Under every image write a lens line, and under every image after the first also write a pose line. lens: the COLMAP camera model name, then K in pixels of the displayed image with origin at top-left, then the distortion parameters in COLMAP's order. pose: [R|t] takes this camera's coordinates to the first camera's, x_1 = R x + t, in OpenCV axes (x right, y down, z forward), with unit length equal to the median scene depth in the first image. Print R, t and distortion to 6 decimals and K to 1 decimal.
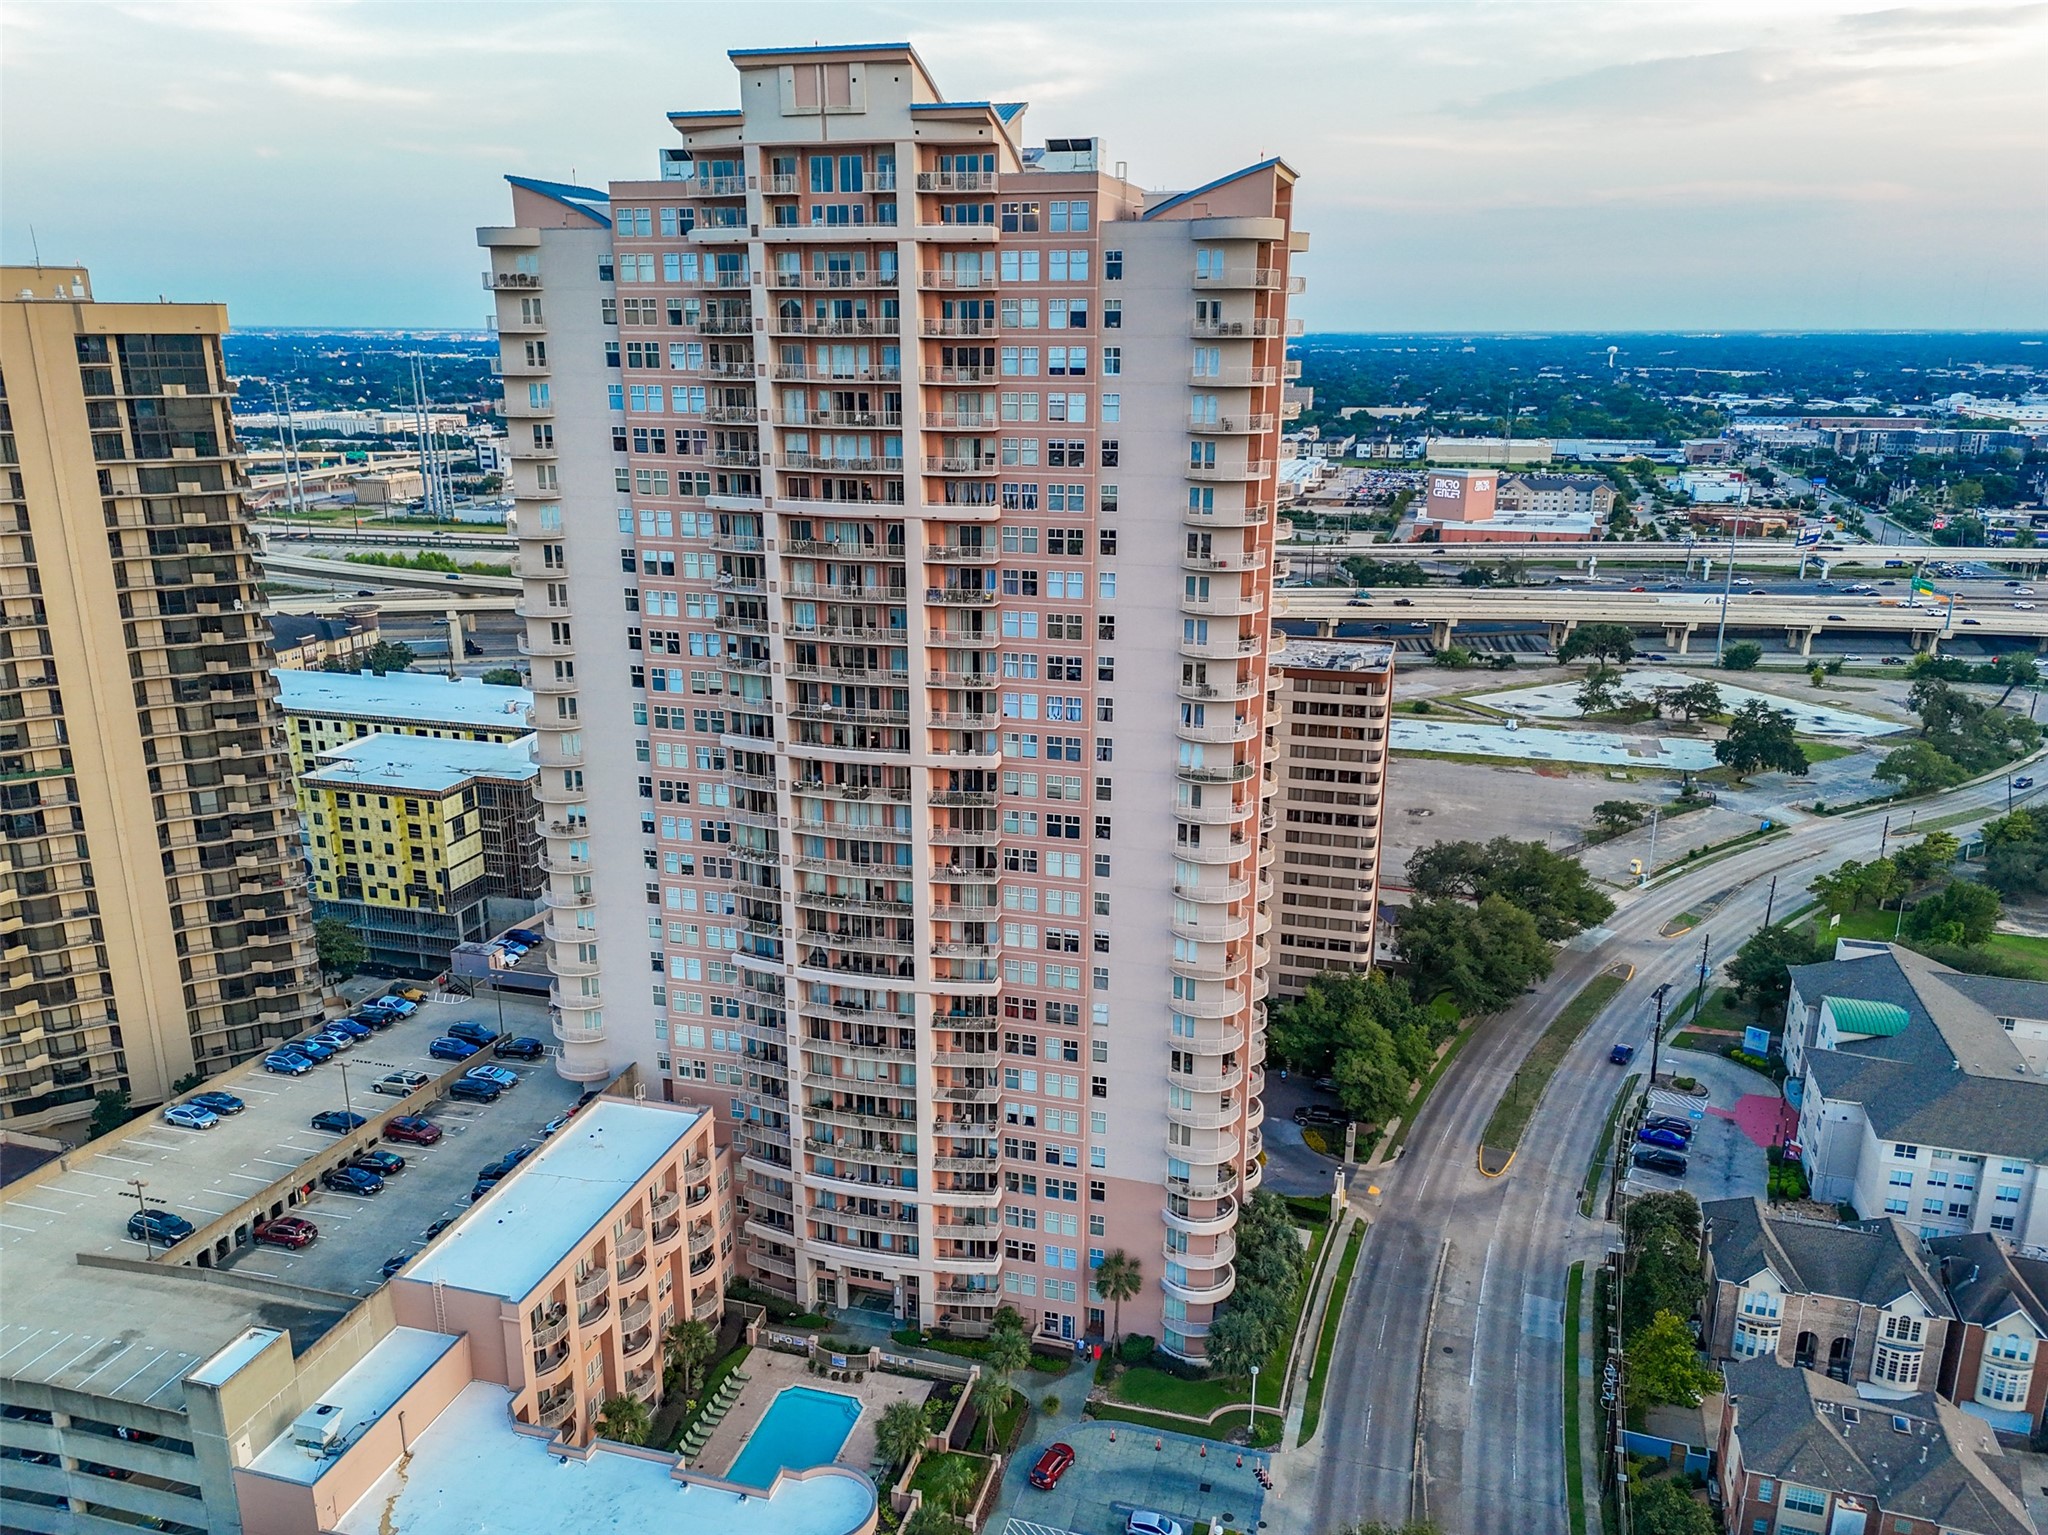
lens RADIAL K [[1502.5, 0, 1024.0], [0, 1502.5, 767.5], [0, 0, 1]] dist [0.069449, -0.051886]
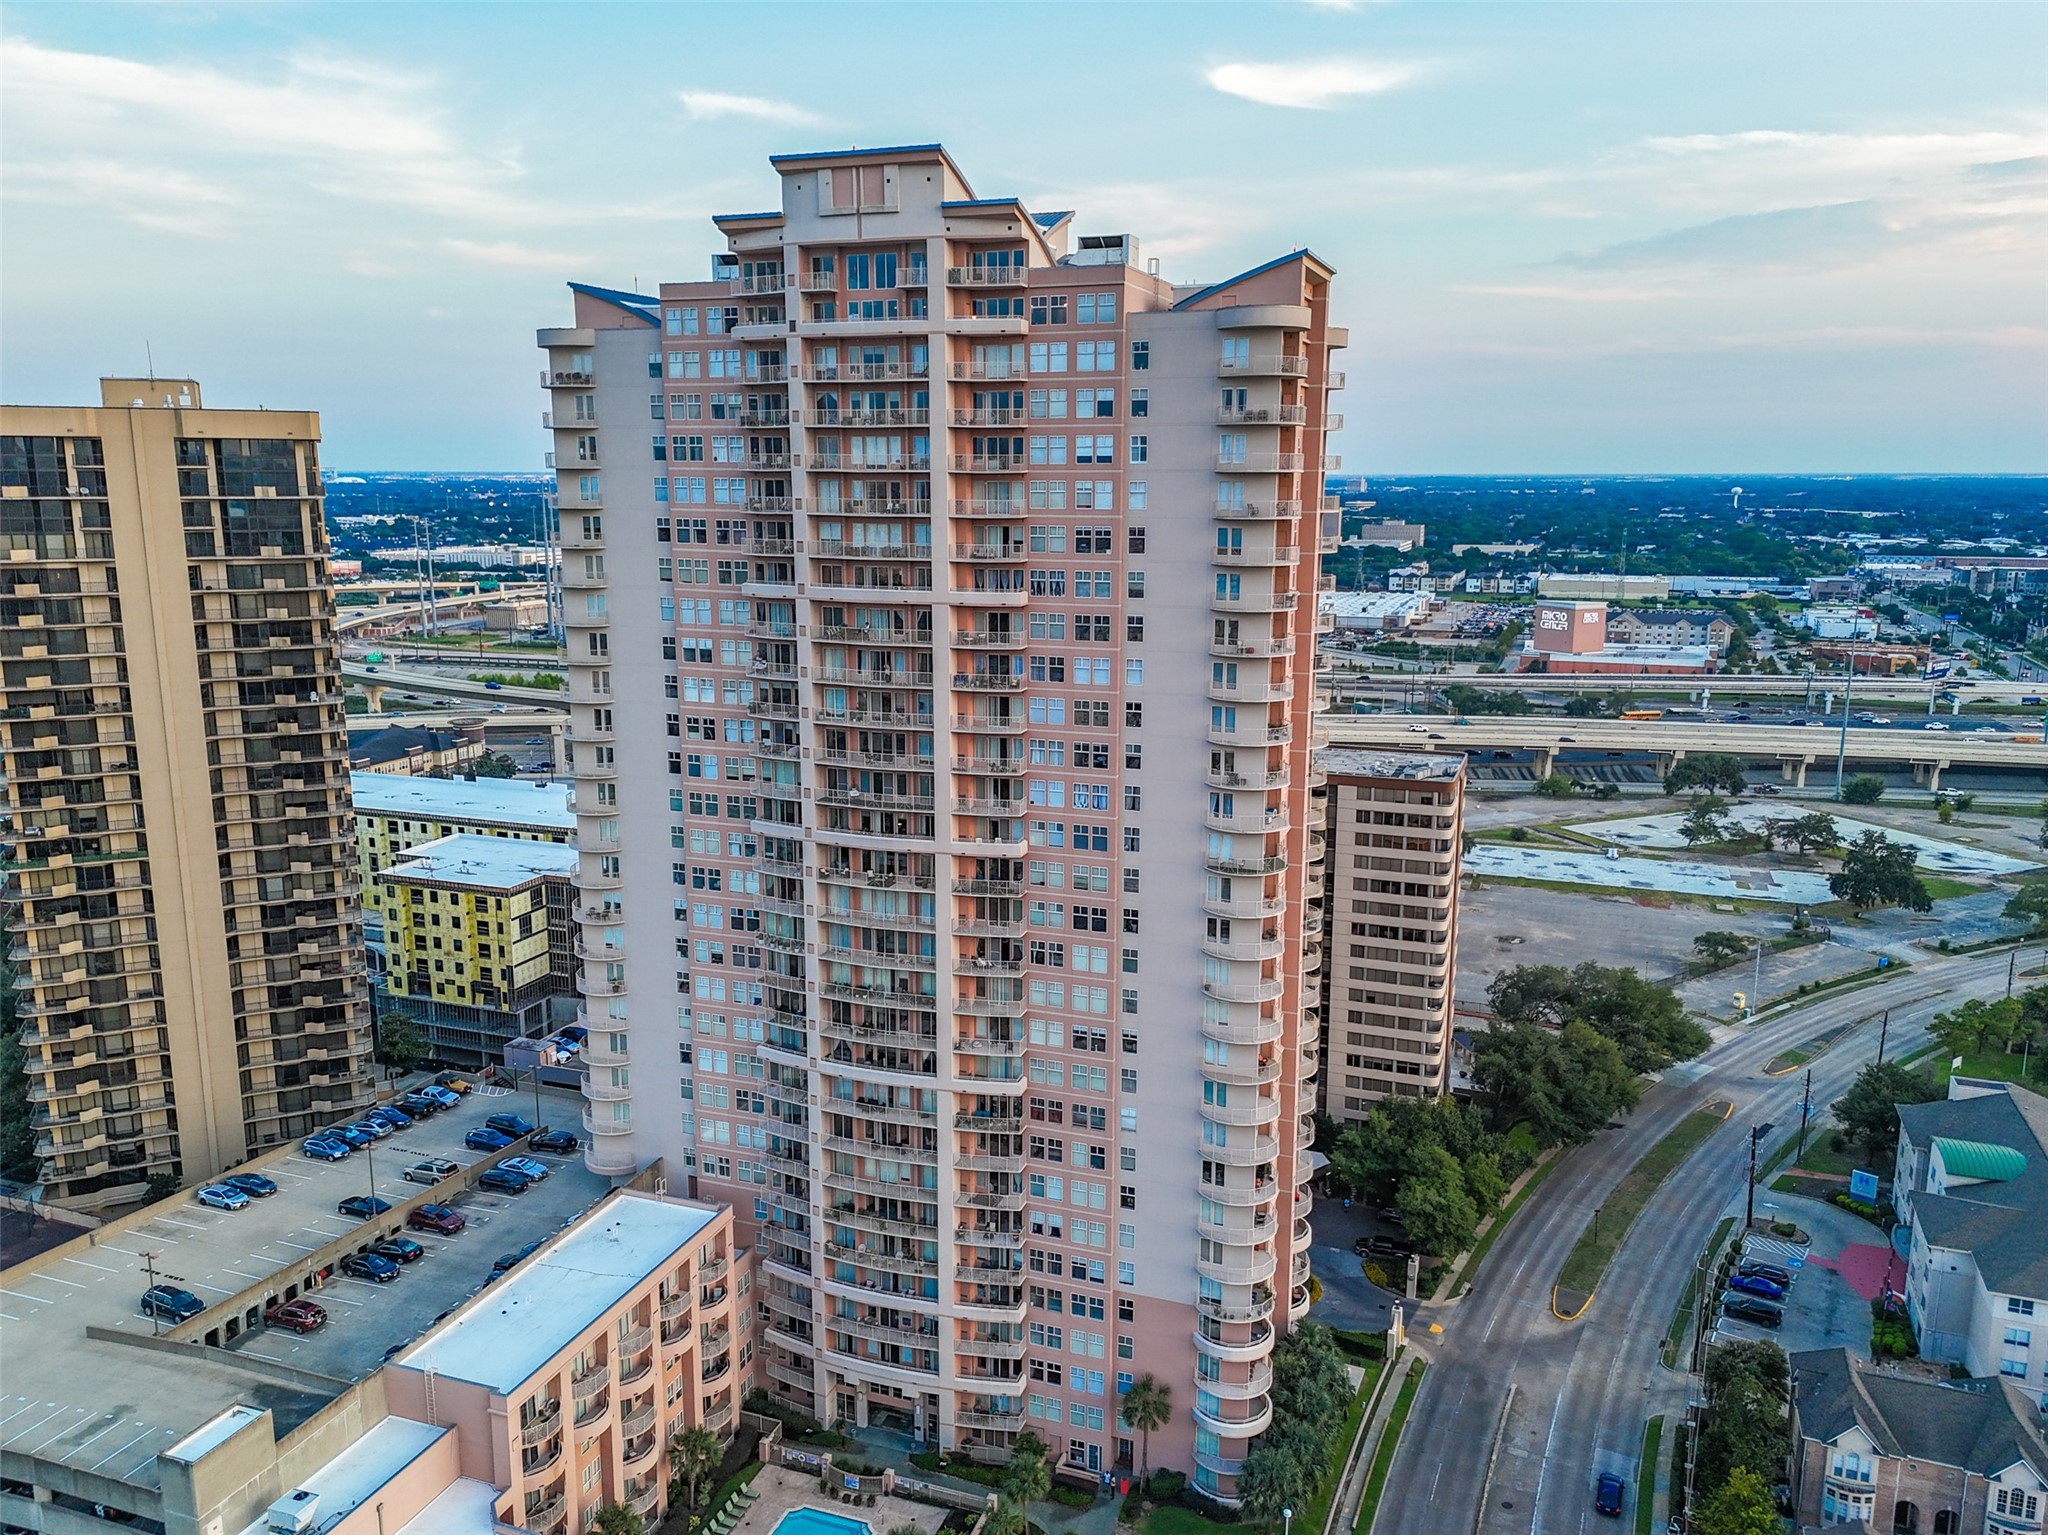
lens RADIAL K [[1502.5, 0, 1024.0], [0, 1502.5, 767.5], [0, 0, 1]] dist [0.069449, -0.051886]
pose [[0.997121, 0.014705, -0.074382, 0.049891], [-0.021248, 0.995899, -0.087945, 0.025591], [0.072784, 0.089273, 0.993344, 0.018217]]
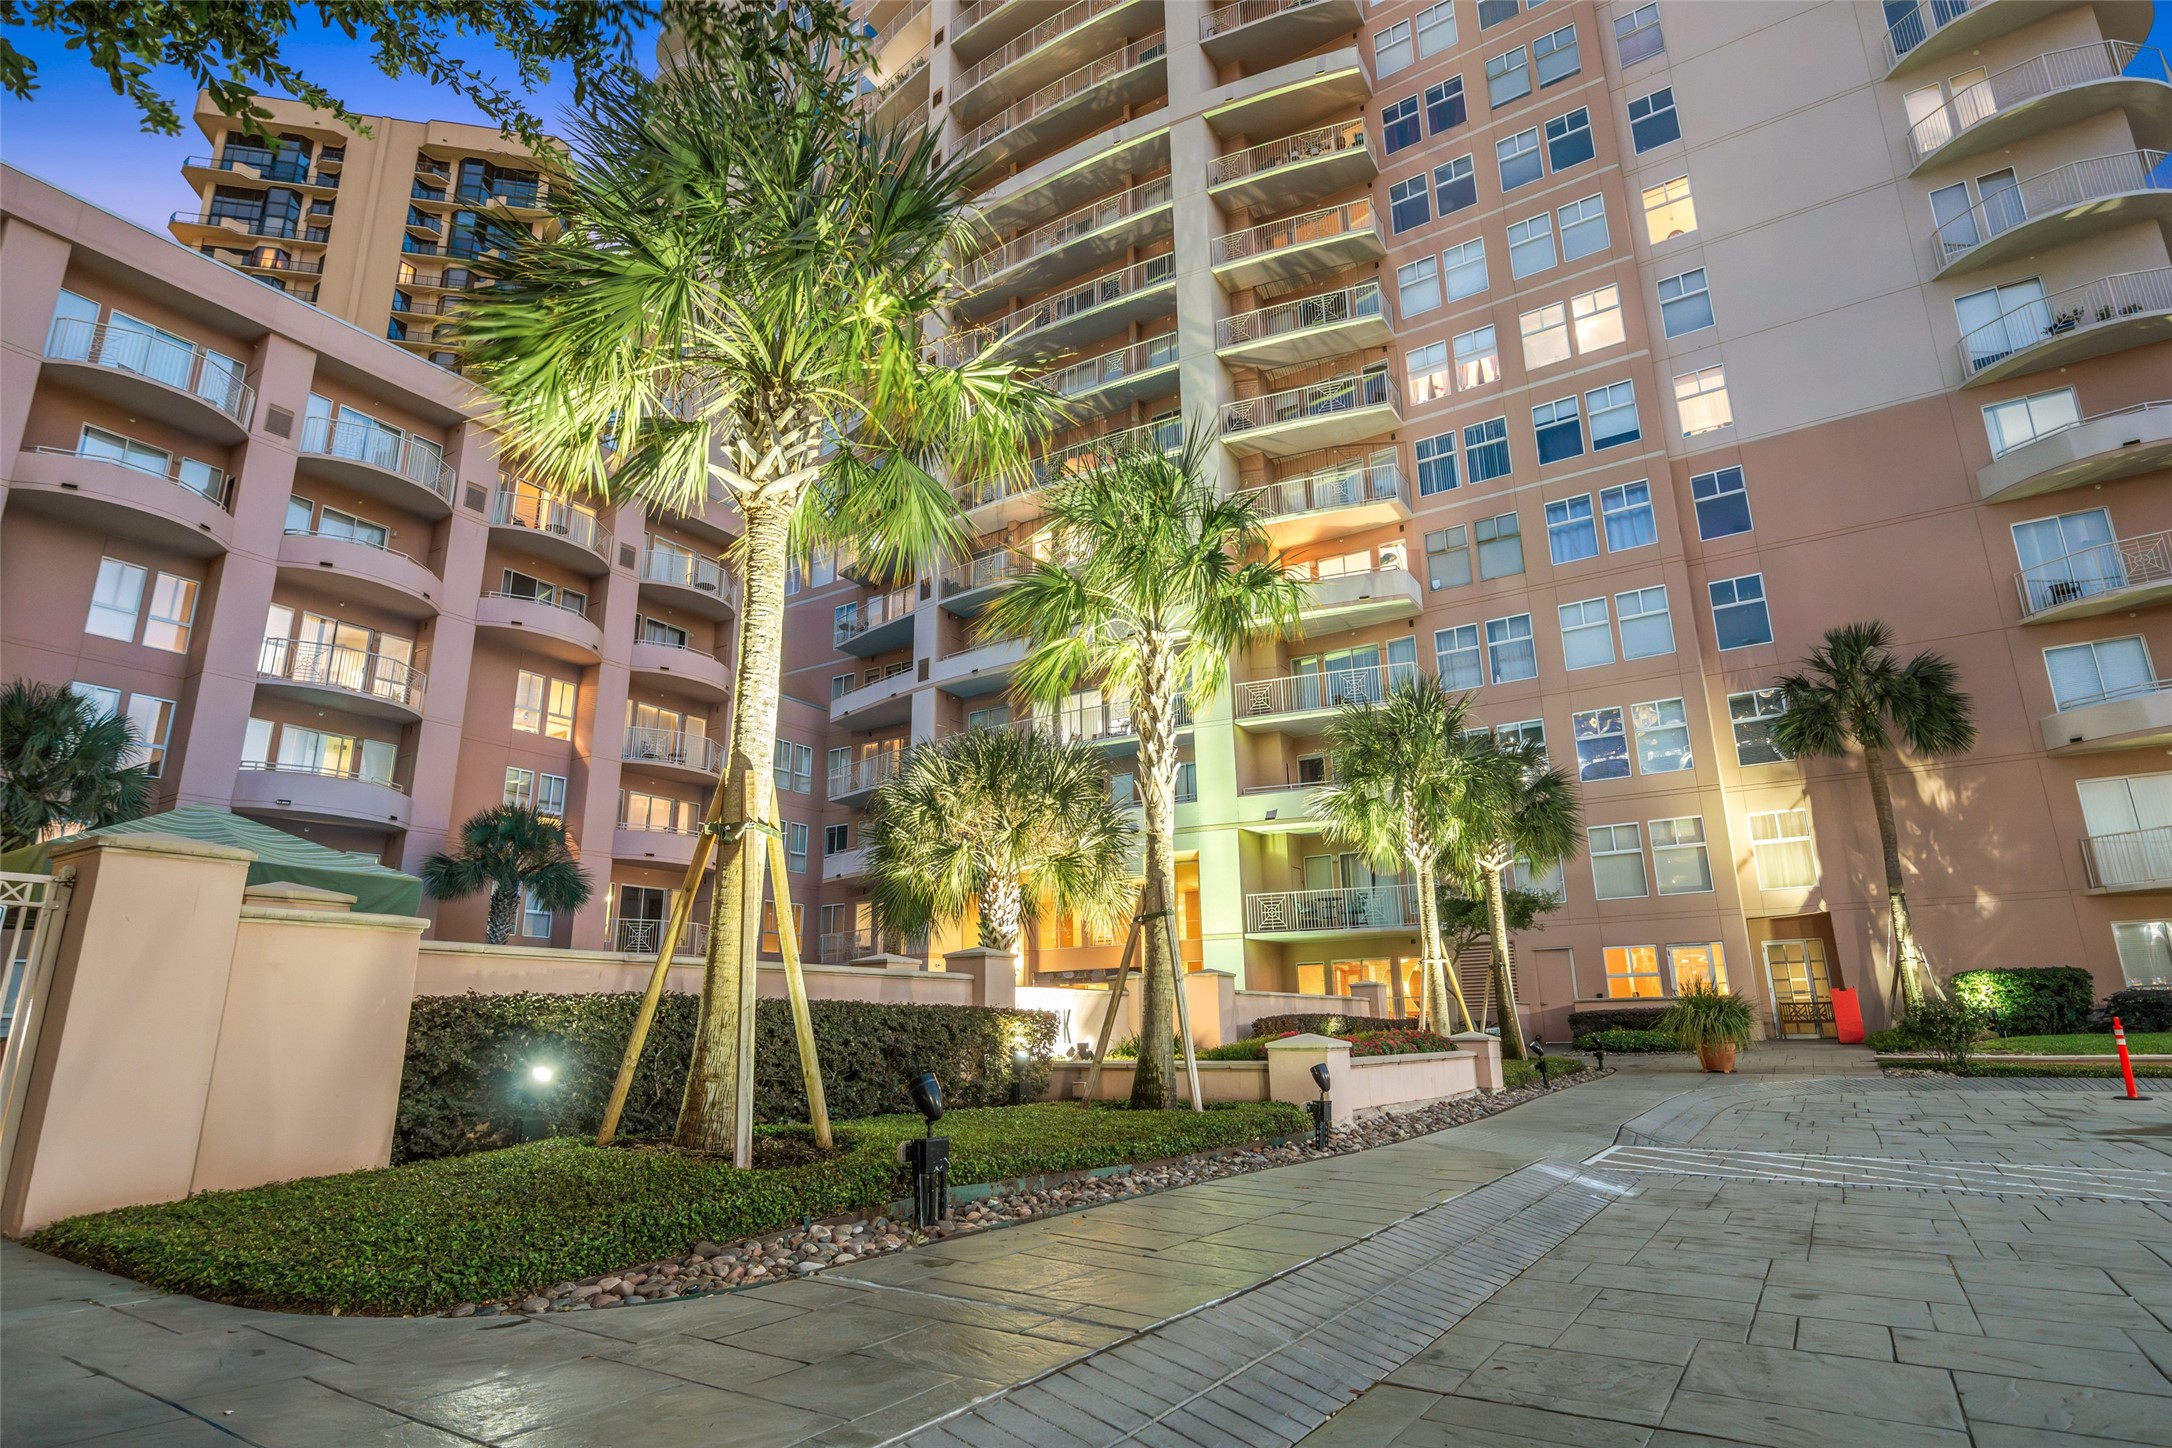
lens RADIAL K [[1113.3, 0, 1086.0], [0, 1113.3, 724.0], [0, 0, 1]] dist [0.000290, 0.000021]
pose [[0.957049, -0.087346, -0.276455, -0.018379], [-0.065719, 0.863361, -0.500289, 0.434832], [0.282379, 0.496970, 0.820538, 0.768239]]
